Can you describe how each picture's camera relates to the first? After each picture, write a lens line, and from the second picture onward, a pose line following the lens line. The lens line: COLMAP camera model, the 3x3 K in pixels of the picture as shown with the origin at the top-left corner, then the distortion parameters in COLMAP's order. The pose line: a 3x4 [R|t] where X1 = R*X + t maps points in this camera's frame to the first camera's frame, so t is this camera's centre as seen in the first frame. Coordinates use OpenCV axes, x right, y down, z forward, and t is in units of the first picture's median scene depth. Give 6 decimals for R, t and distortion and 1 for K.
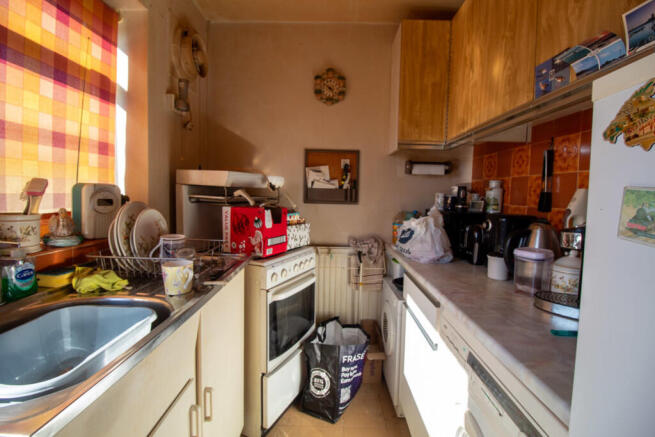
lens RADIAL K [[303.7, 0, 328.7], [0, 303.7, 215.2], [0, 0, 1]] dist [0.000951, -0.003622]
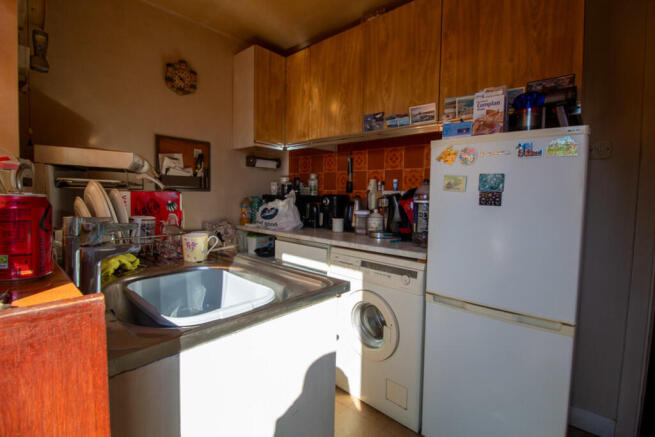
lens RADIAL K [[303.7, 0, 325.6], [0, 303.7, 216.0], [0, 0, 1]] dist [0.000951, -0.003622]
pose [[0.673634, -0.062908, 0.736383, -0.546533], [0.048077, 0.997990, 0.041276, 0.035082], [-0.737500, 0.007598, 0.675304, -0.070701]]
